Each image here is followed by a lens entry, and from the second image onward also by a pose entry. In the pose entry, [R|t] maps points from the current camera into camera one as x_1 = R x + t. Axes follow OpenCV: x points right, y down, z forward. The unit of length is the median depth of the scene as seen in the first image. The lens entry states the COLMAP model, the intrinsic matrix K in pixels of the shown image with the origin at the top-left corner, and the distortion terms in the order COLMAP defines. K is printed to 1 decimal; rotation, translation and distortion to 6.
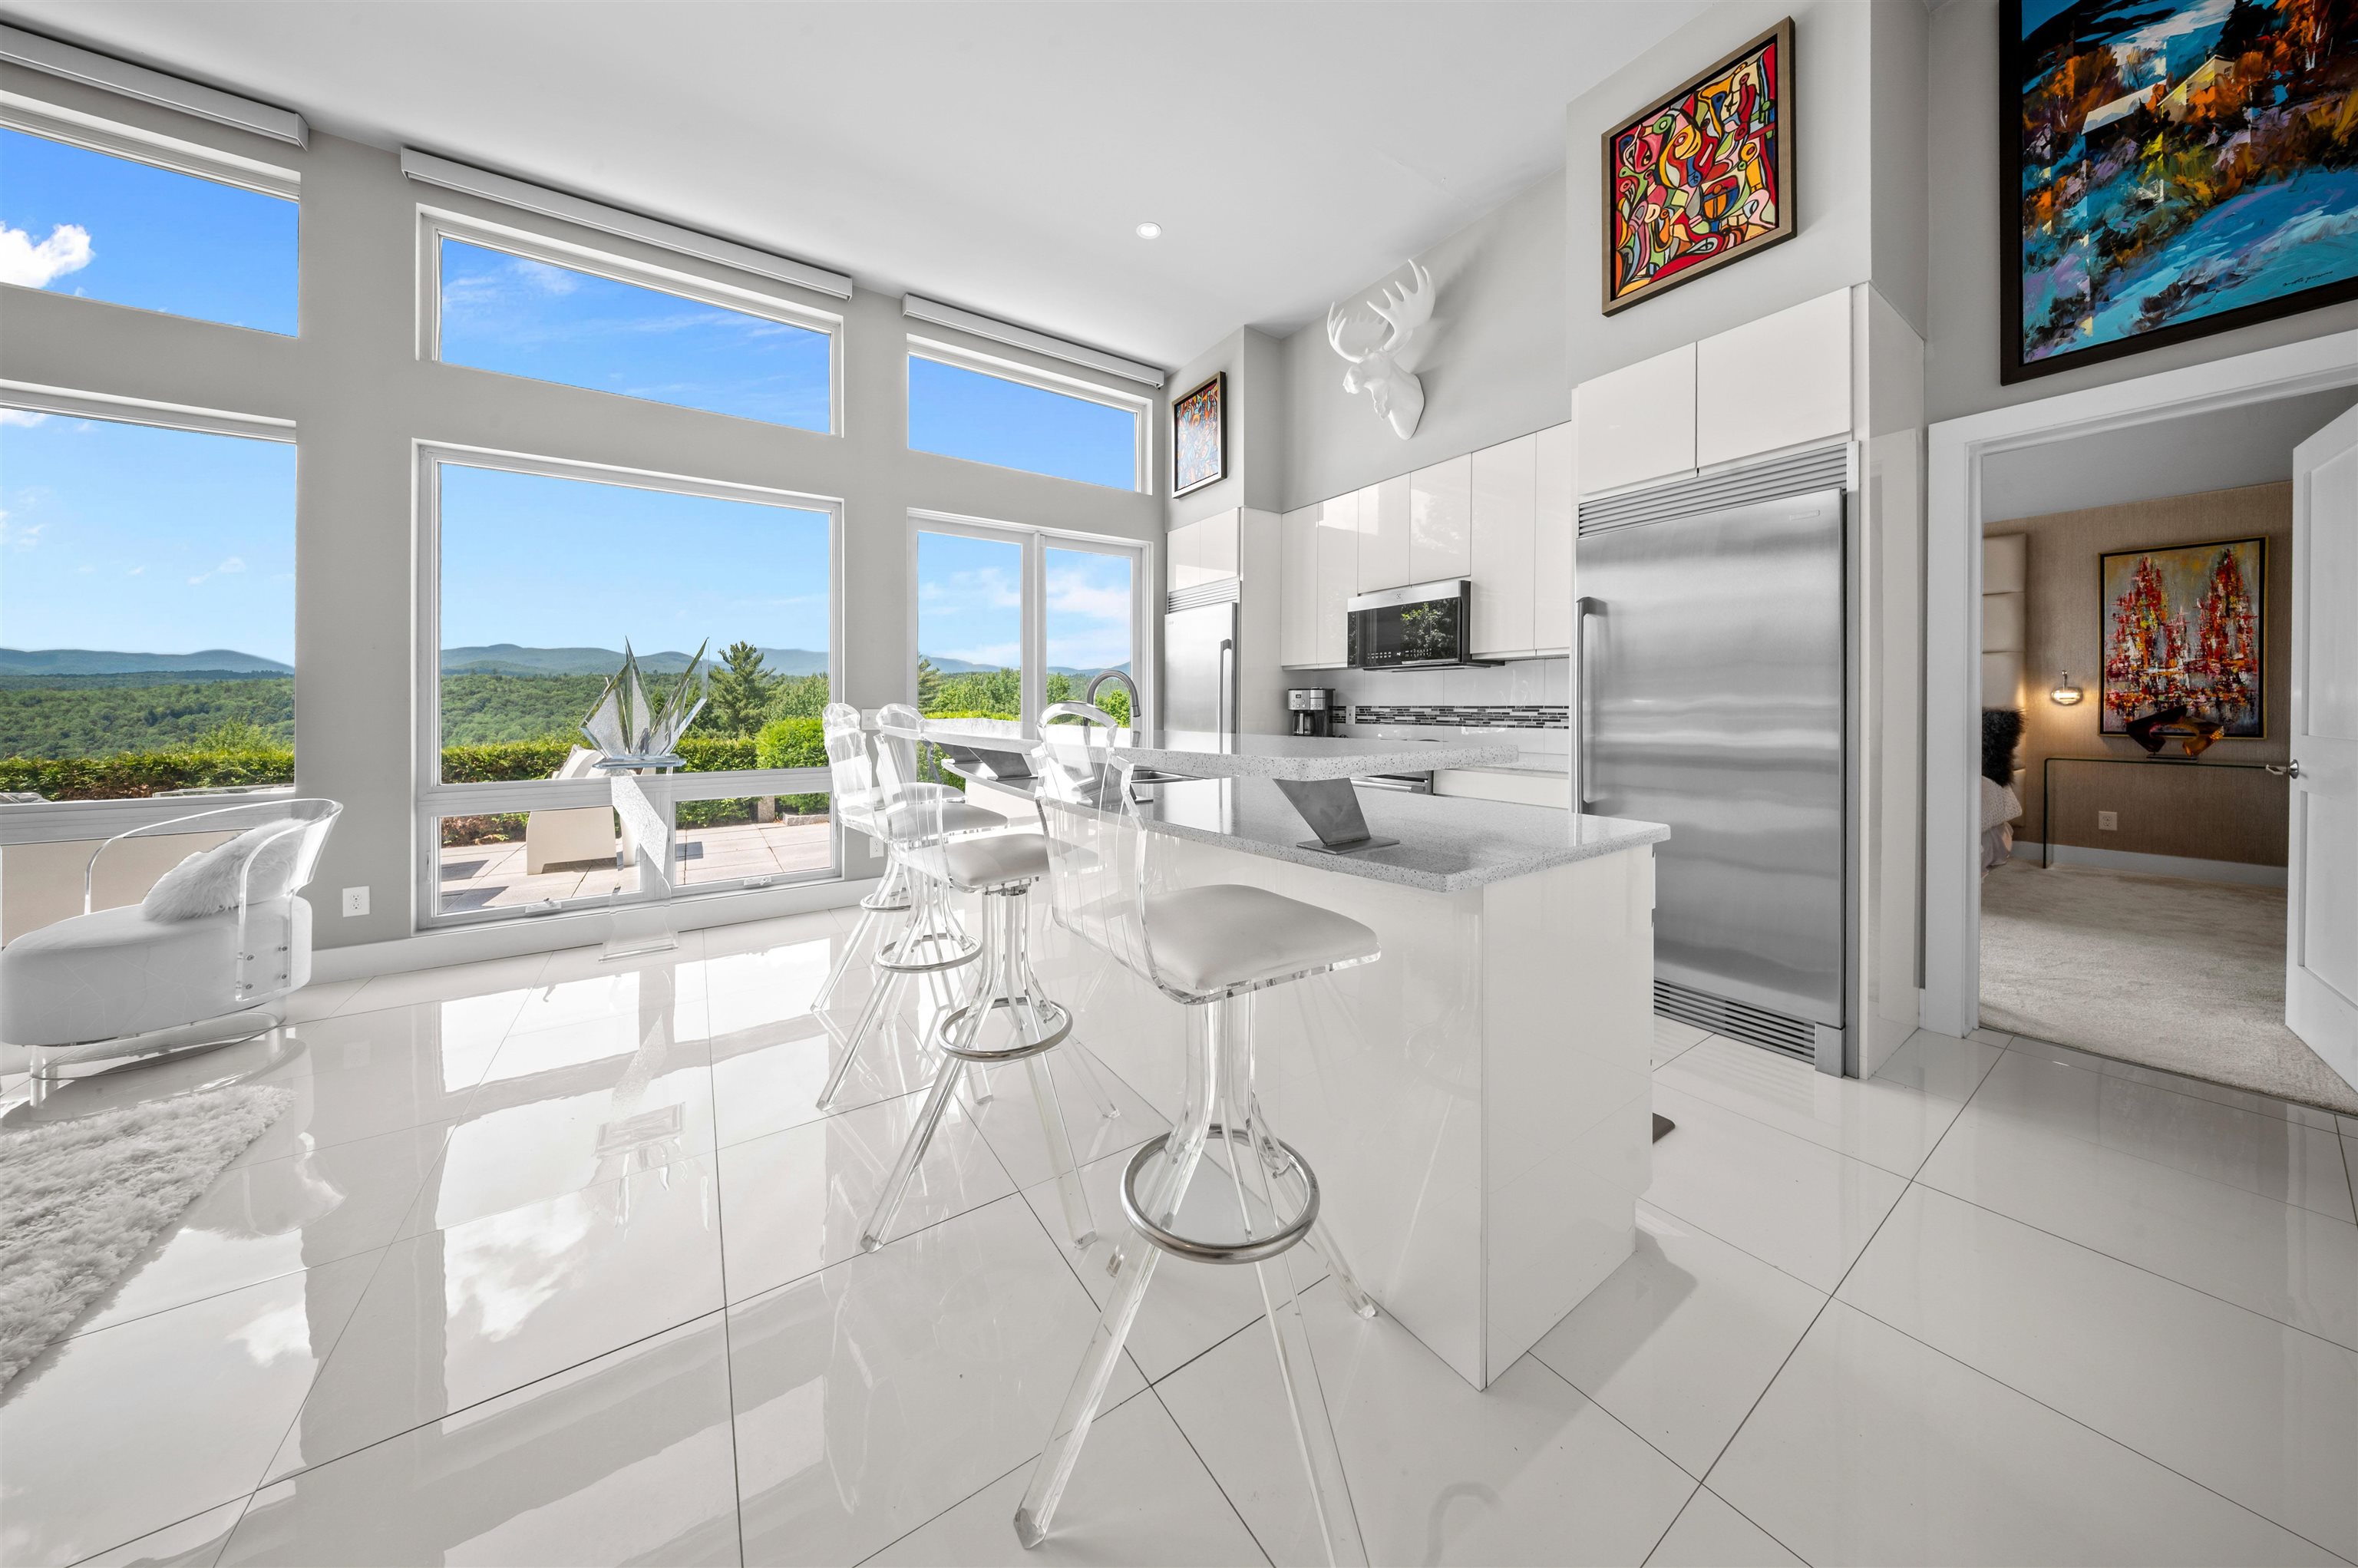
lens RADIAL K [[729.7, 0, 1179.8], [0, 729.7, 705.9], [0, 0, 1]] dist [-0.003824, -0.000024]
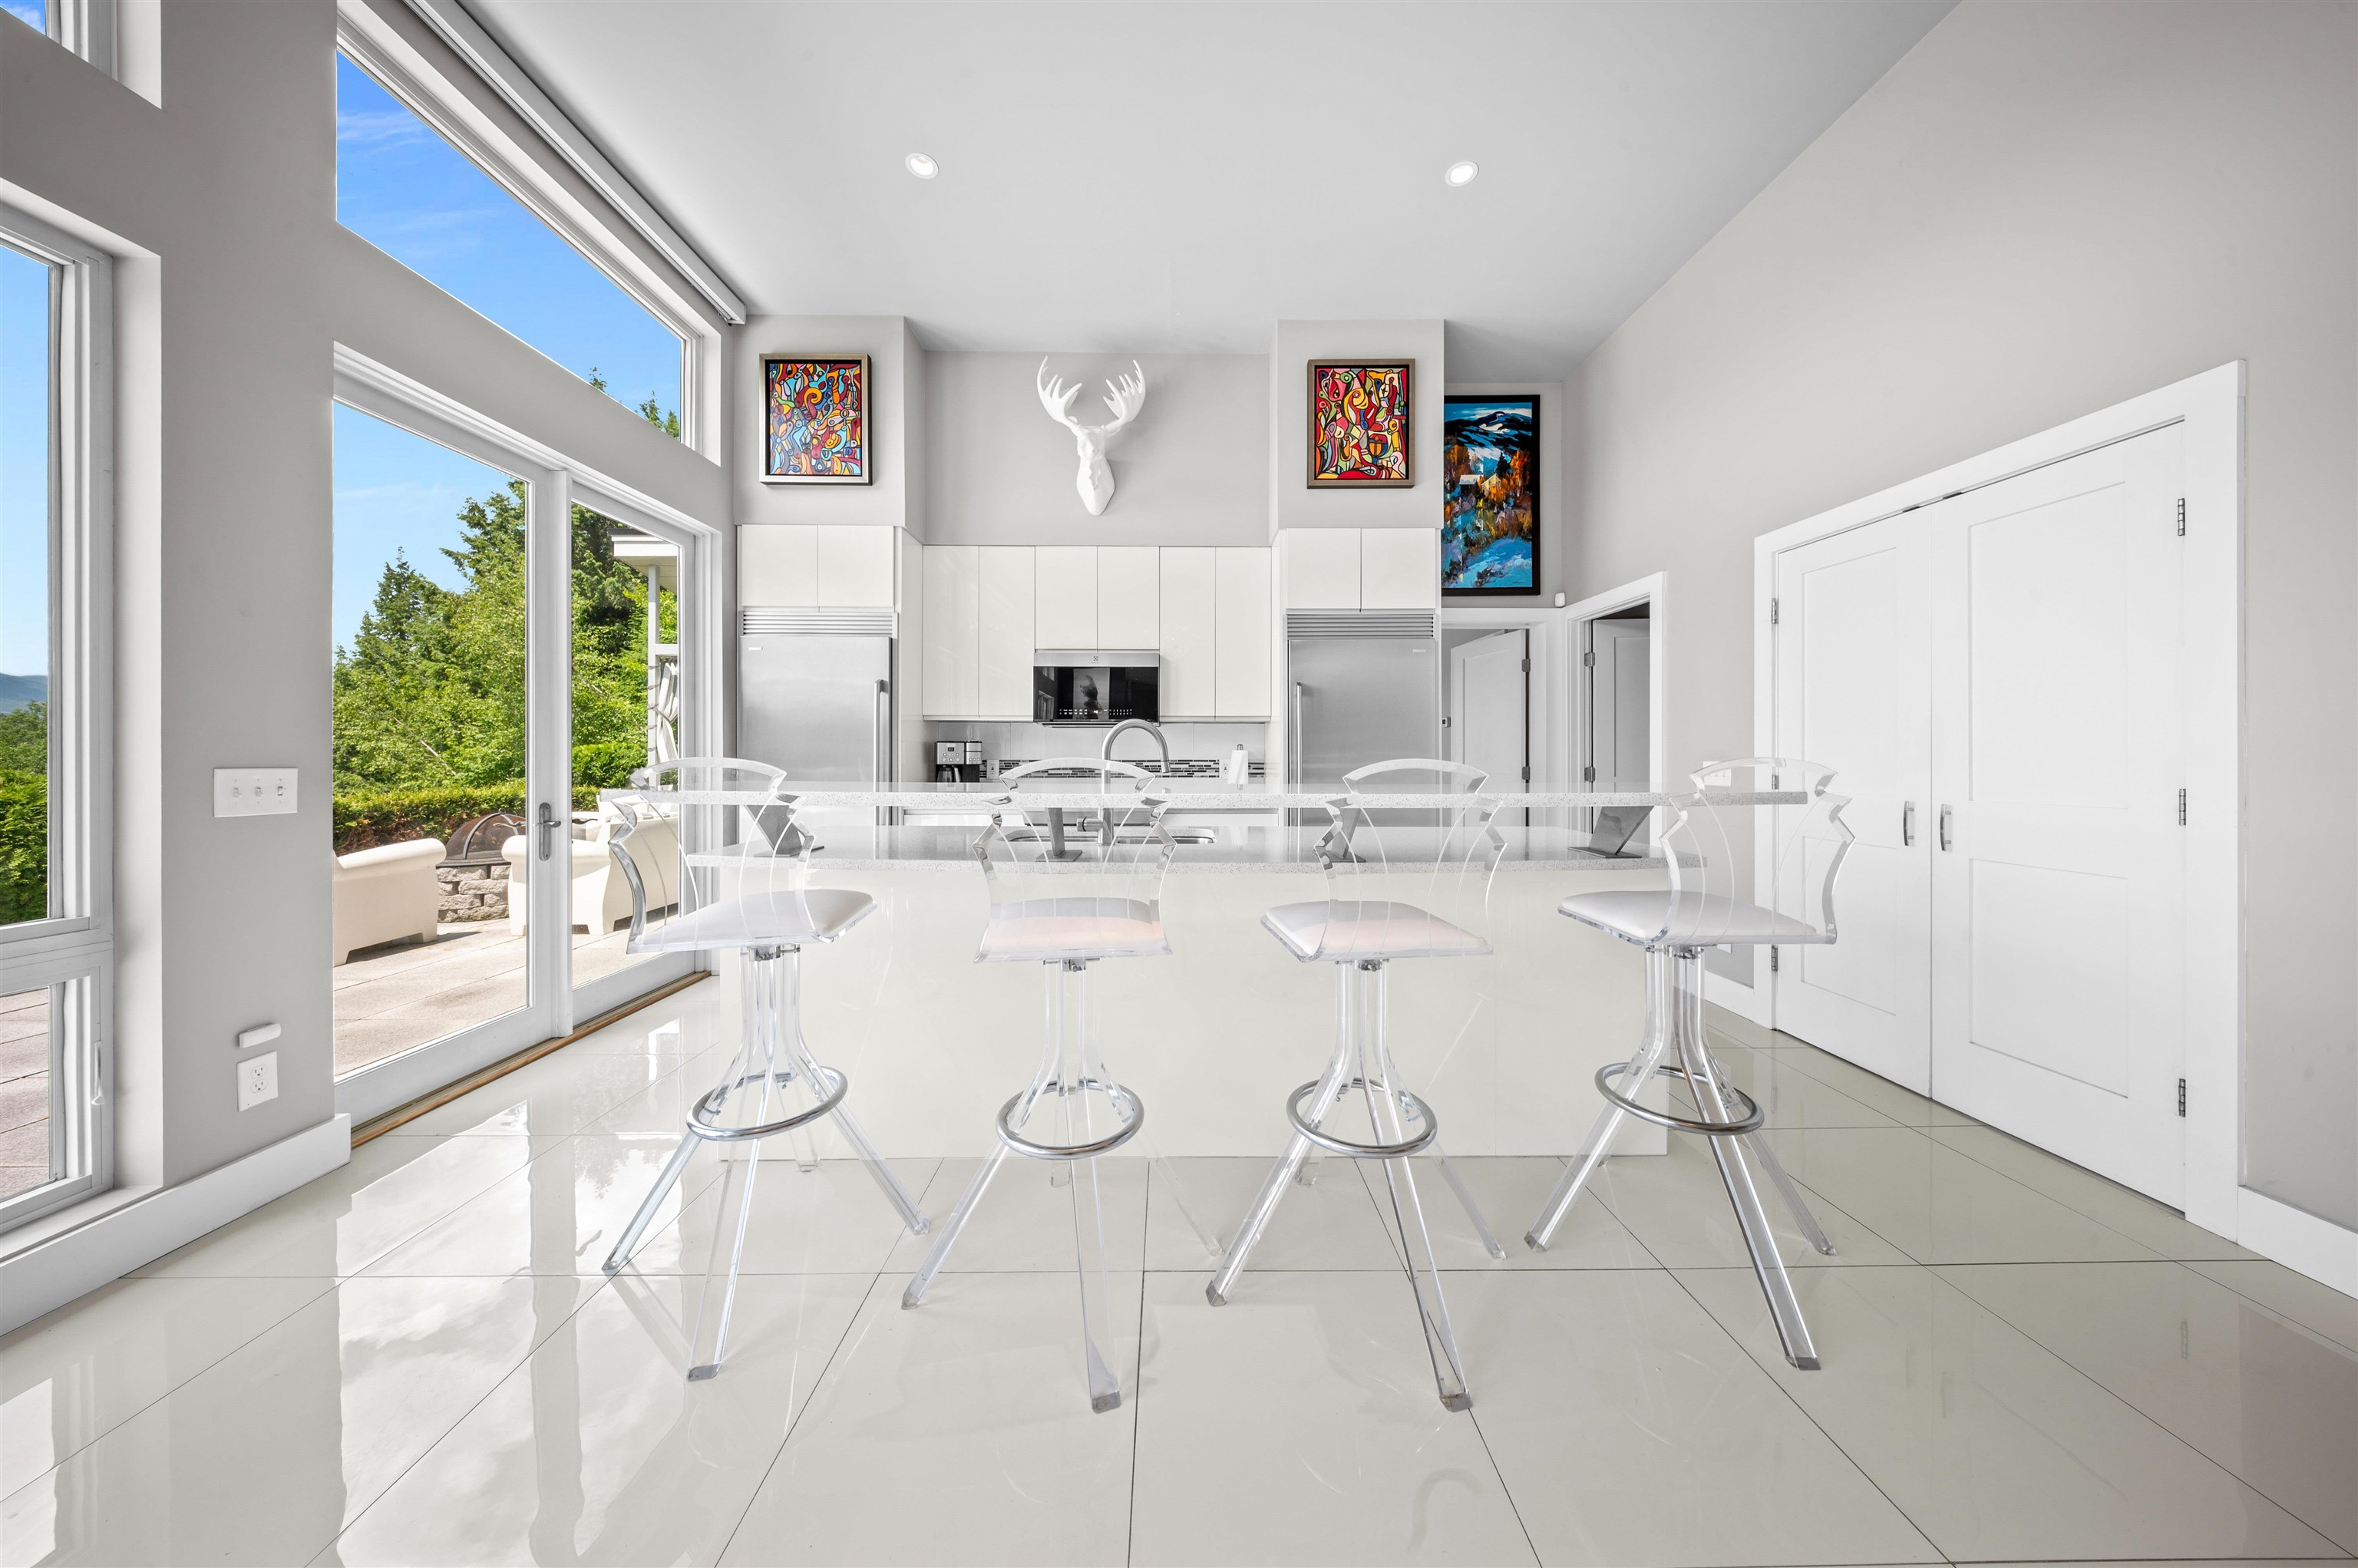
lens RADIAL K [[711.7, 0, 1177.7], [0, 711.7, 757.6], [0, 0, 1]] dist [0.004420, -0.000033]
pose [[0.546779, 0.000192, 0.837277, -0.745656], [-0.000608, 1.000000, 0.000168, -0.005538], [-0.837277, -0.000601, 0.546779, 0.461247]]
